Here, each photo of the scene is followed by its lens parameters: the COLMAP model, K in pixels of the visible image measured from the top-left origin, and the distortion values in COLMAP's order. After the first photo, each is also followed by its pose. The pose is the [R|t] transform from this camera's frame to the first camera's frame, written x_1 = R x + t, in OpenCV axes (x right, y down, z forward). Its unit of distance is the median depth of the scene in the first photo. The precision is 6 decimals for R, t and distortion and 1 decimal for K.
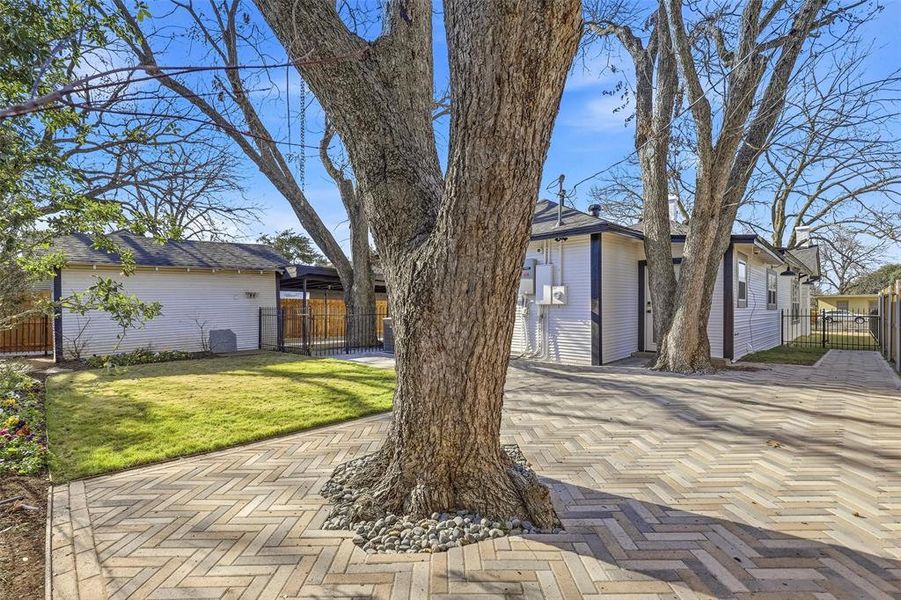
lens RADIAL K [[410.7, 0, 450.0], [0, 410.7, 304.3], [0, 0, 1]] dist [0.000312, -0.000063]
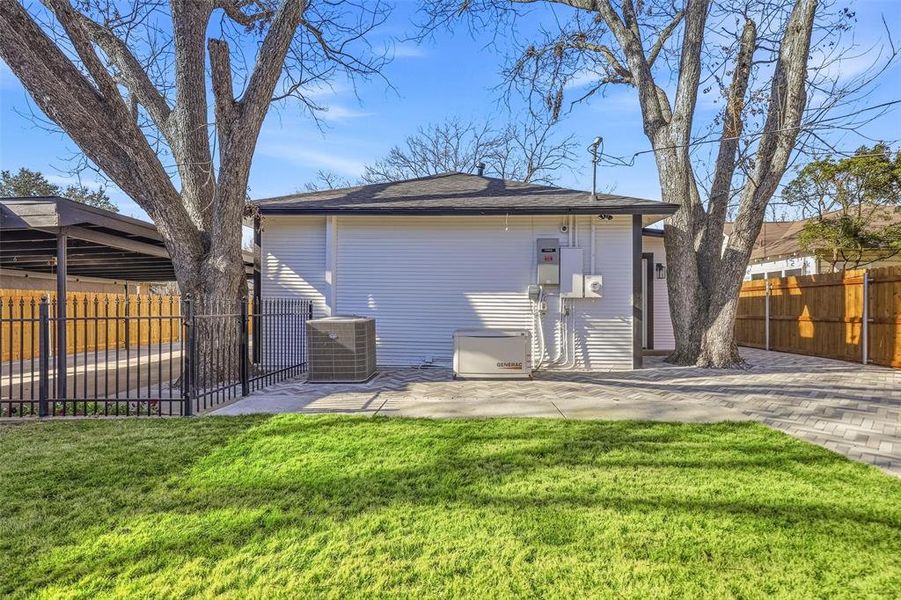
lens RADIAL K [[419.6, 0, 459.3], [0, 419.6, 300.4], [0, 0, 1]] dist [0.015250, 0.000010]
pose [[0.745974, 0.006794, 0.665940, -0.486874], [-0.003890, 0.999975, -0.005844, 0.011003], [-0.665964, 0.001769, 0.745982, 0.561727]]
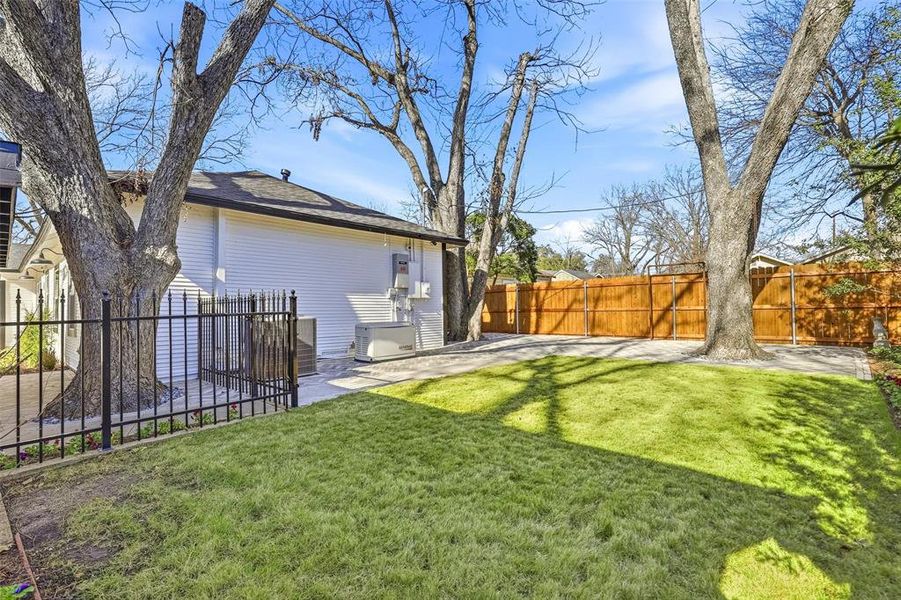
lens RADIAL K [[419.6, 0, 459.3], [0, 419.6, 300.4], [0, 0, 1]] dist [0.015250, 0.000010]
pose [[-0.048946, 0.014830, 0.998691, -0.922072], [0.010801, 0.999839, -0.014318, 0.024067], [-0.998743, 0.010086, -0.049099, 0.969022]]
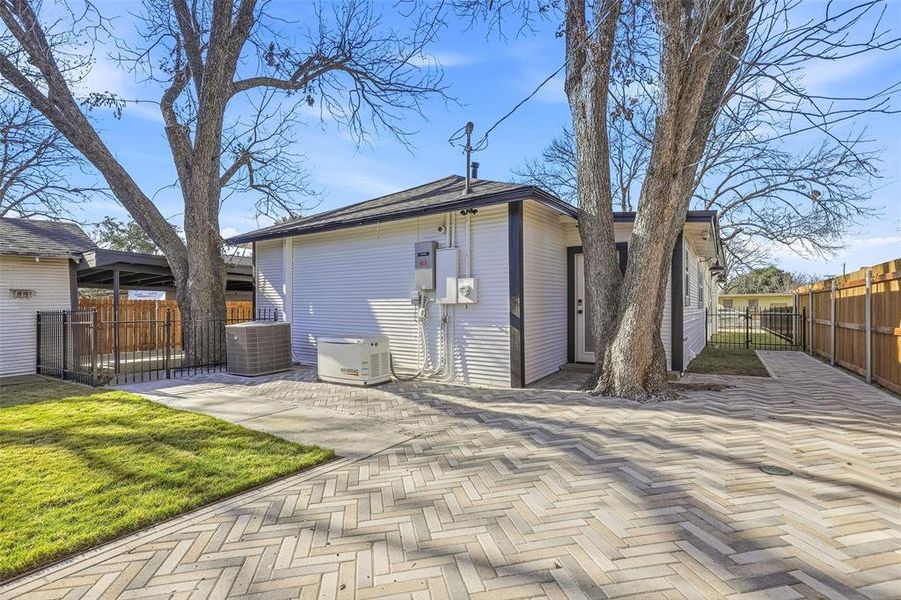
lens RADIAL K [[420.4, 0, 445.3], [0, 420.4, 307.2], [0, 0, 1]] dist [-0.001417, -0.000268]
pose [[0.983874, -0.008232, 0.178674, 0.097037], [0.007507, 0.999961, 0.004736, 0.002925], [-0.178706, -0.003319, 0.983897, 0.284087]]
